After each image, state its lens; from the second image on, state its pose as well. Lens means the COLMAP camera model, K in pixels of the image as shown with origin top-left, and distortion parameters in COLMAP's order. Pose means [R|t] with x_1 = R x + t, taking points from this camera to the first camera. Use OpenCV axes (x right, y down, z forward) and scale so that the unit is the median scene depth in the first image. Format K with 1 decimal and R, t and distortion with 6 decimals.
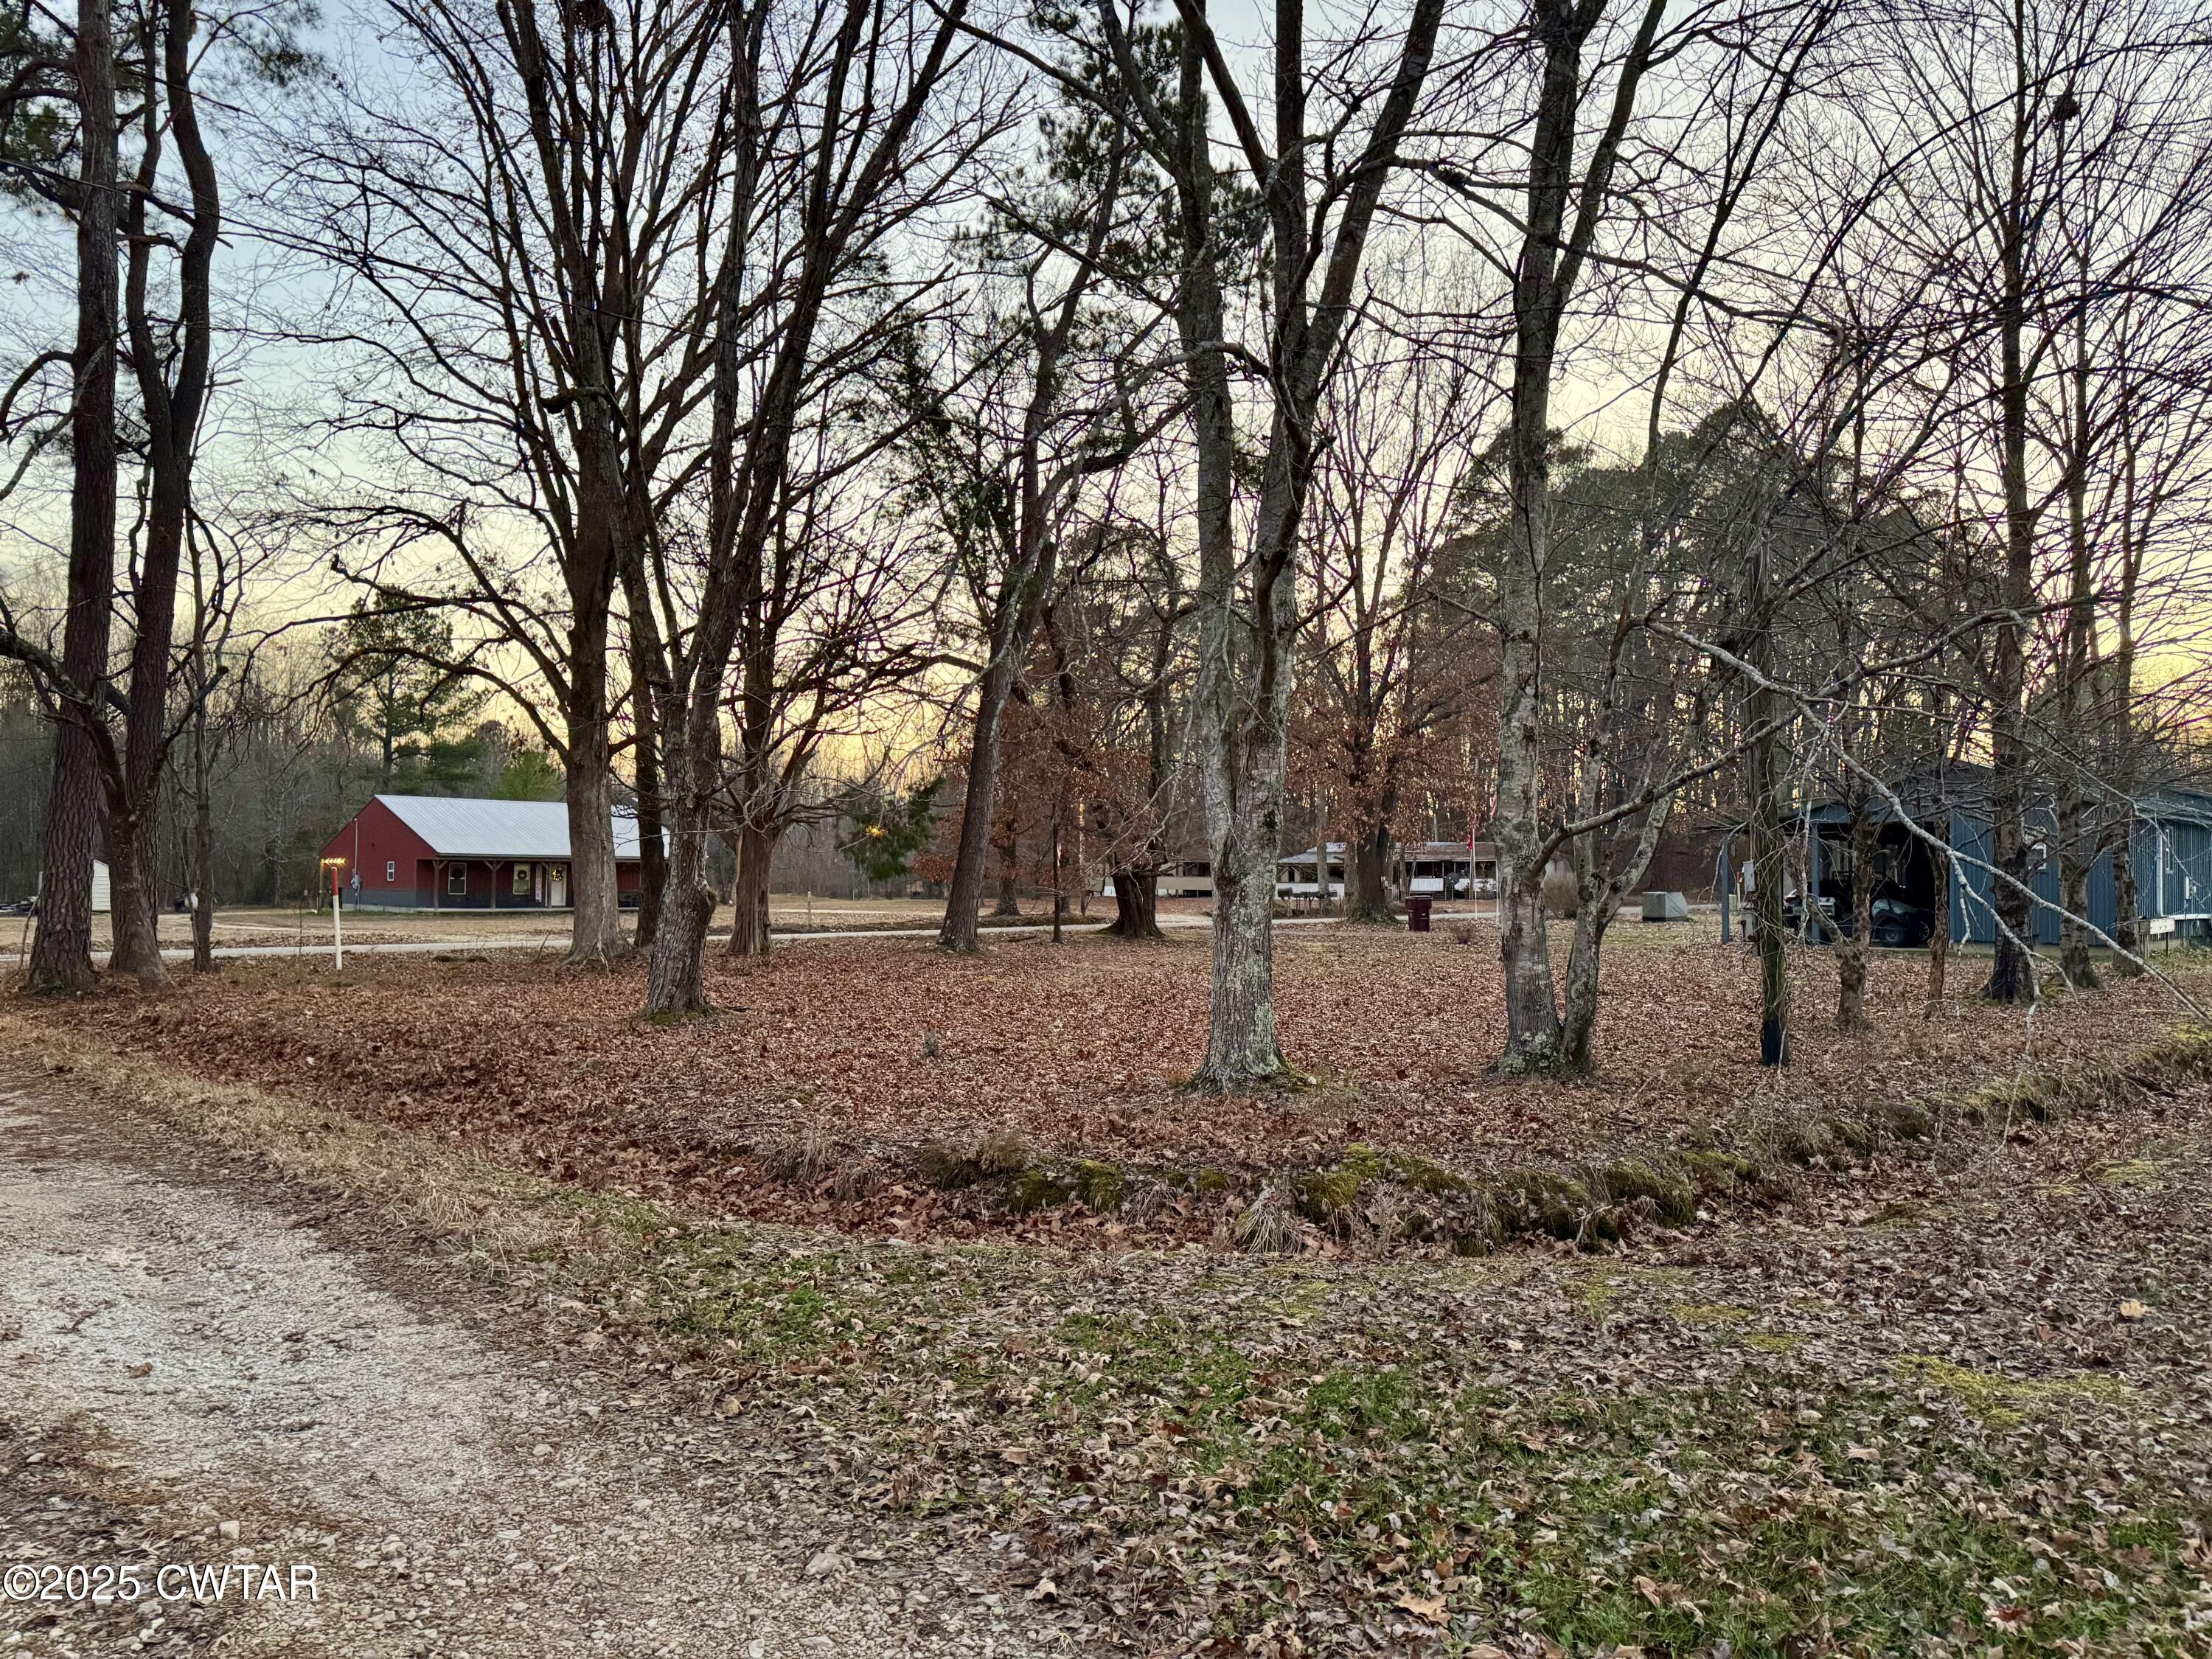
lens RADIAL K [[1548.1, 0, 1079.5], [0, 1548.1, 839.7], [0, 0, 1]] dist [0.010884, -0.005884]
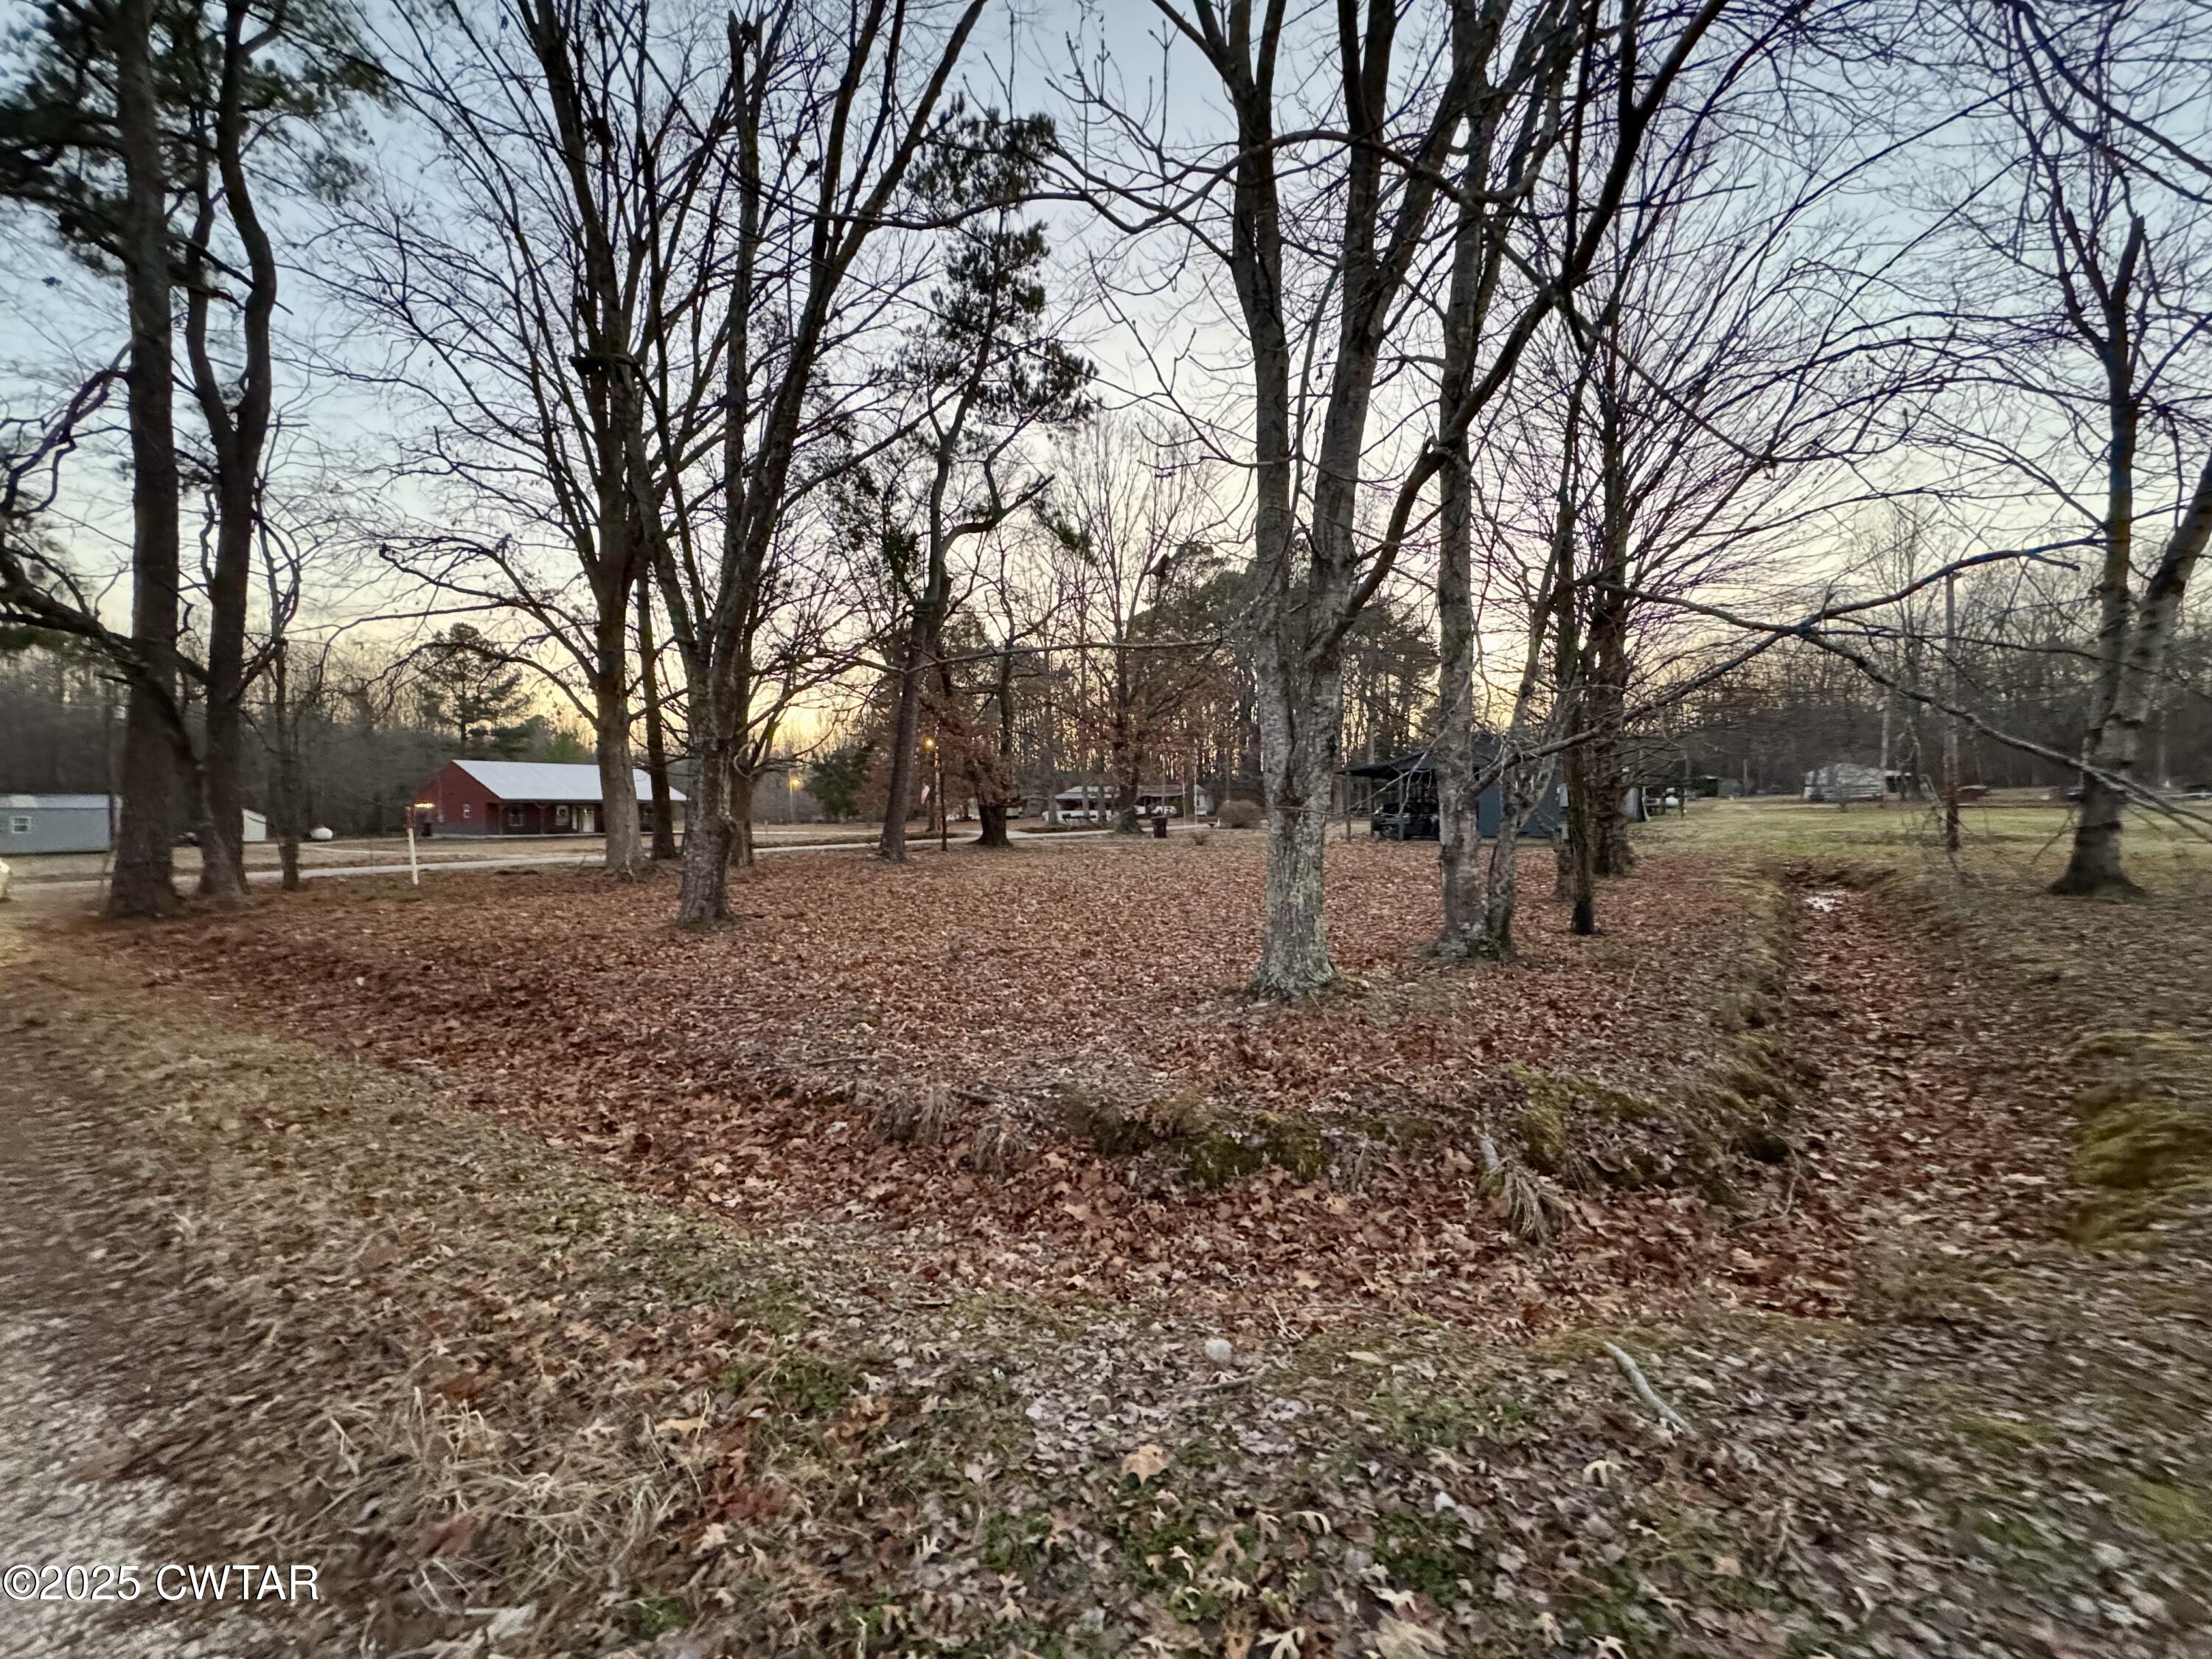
lens RADIAL K [[893.2, 0, 1100.5], [0, 893.2, 830.1], [0, 0, 1]] dist [0.000248, 0.000601]
pose [[0.980613, -0.017304, 0.195190, -0.052957], [0.007812, 0.998754, 0.049295, 0.004384], [-0.195800, -0.046814, 0.979526, 0.144444]]
